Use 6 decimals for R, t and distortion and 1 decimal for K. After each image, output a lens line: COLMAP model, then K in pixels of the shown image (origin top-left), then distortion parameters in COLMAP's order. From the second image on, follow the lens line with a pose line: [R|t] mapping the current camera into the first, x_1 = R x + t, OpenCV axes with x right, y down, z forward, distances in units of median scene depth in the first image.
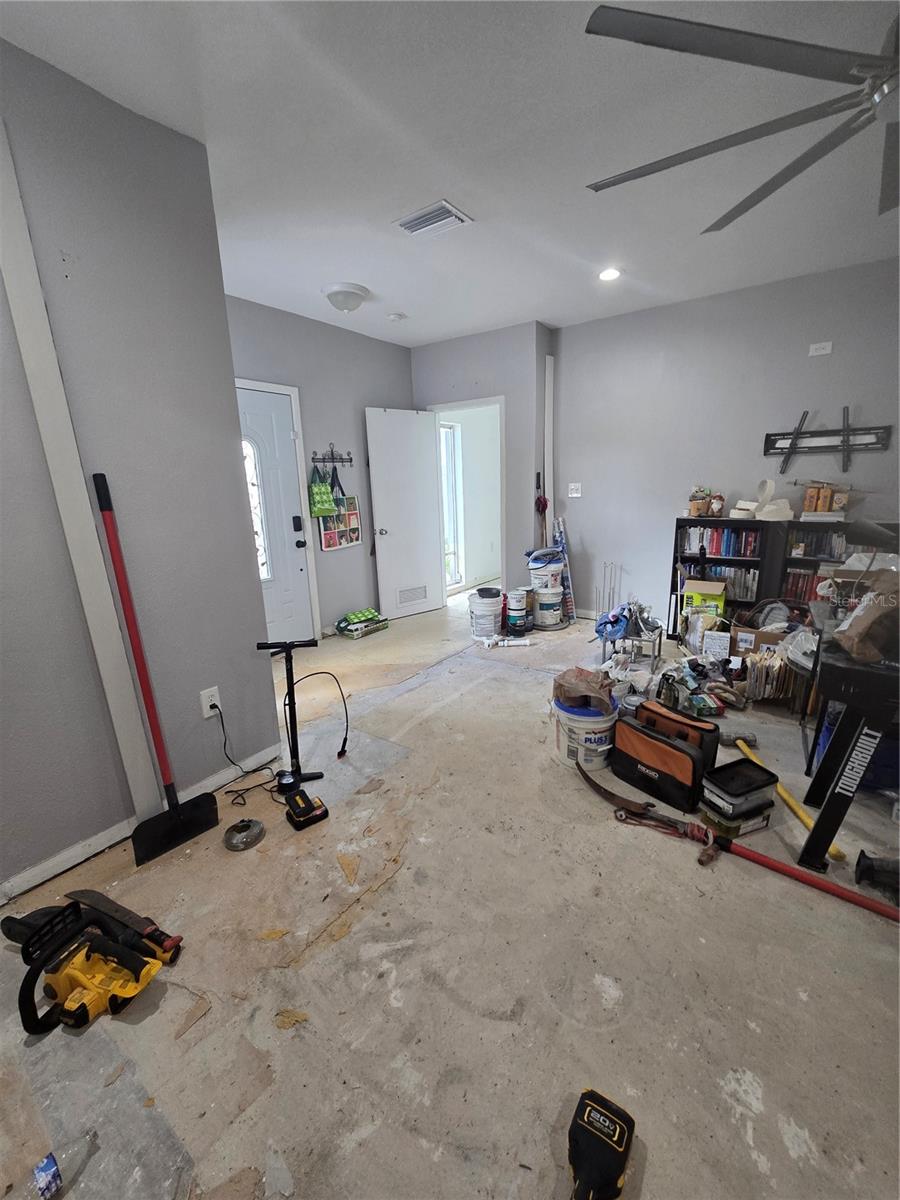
lens RADIAL K [[496.0, 0, 453.9], [0, 496.0, 601.0], [0, 0, 1]] dist [-0.000502, 0.001139]
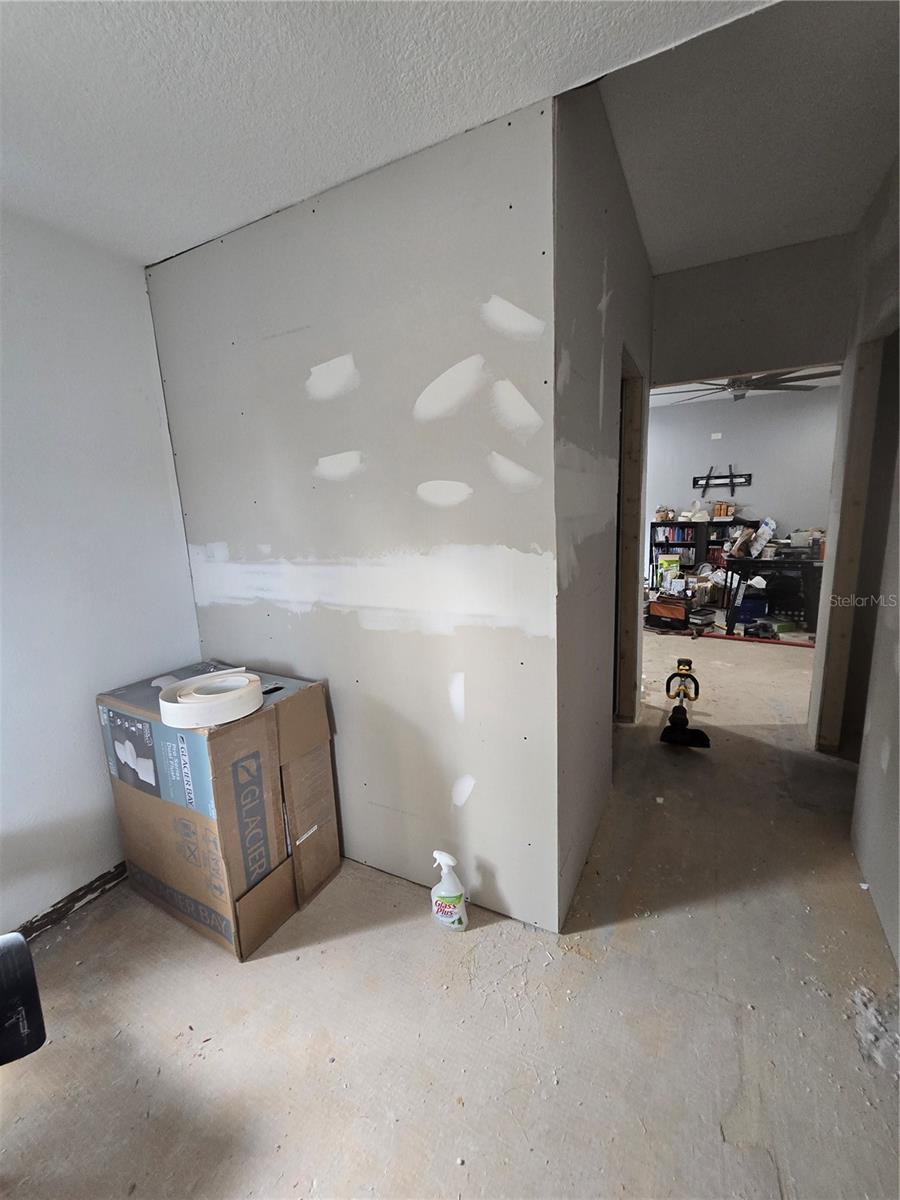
lens RADIAL K [[496.0, 0, 455.4], [0, 496.0, 600.7], [0, 0, 1]] dist [-0.000502, 0.001139]
pose [[0.989724, -0.041913, 0.136712, -0.575402], [0.048732, 0.997710, -0.046914, 0.188622], [-0.134433, 0.053094, 0.989499, -0.764210]]
